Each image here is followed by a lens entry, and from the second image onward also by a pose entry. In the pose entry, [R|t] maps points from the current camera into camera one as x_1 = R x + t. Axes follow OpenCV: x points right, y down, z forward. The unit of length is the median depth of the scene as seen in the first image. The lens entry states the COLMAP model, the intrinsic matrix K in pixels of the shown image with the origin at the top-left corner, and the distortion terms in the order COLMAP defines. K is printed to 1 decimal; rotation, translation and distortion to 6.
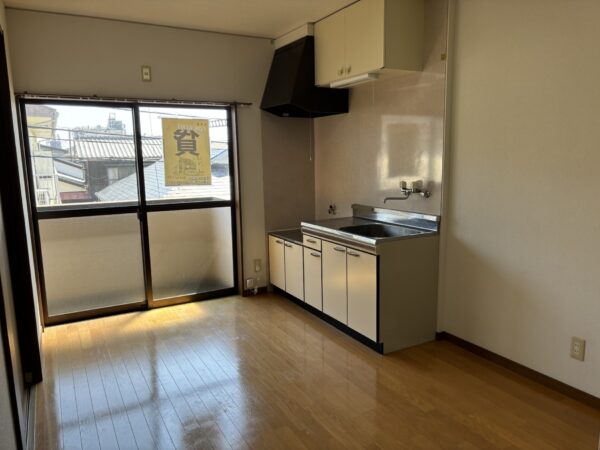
lens RADIAL K [[470.2, 0, 299.9], [0, 470.2, 227.7], [0, 0, 1]] dist [0.034405, 0.007030]
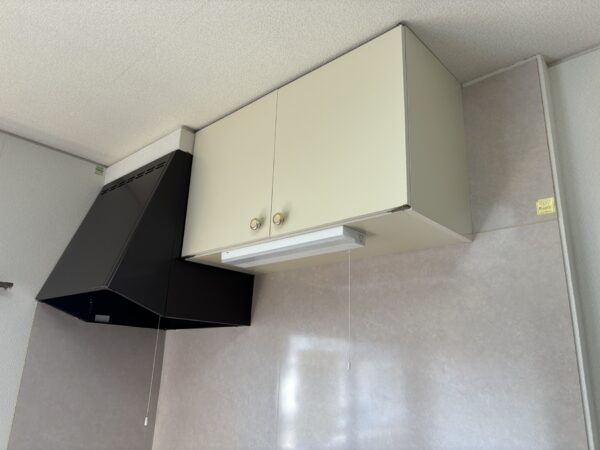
lens RADIAL K [[454.4, 0, 301.3], [0, 454.4, 226.2], [0, 0, 1]] dist [0.066555, -0.084133]
pose [[0.946185, 0.145079, 0.289285, 0.009274], [-0.005765, 0.901302, -0.433154, -0.126590], [-0.323575, 0.408176, 0.853635, 0.514417]]
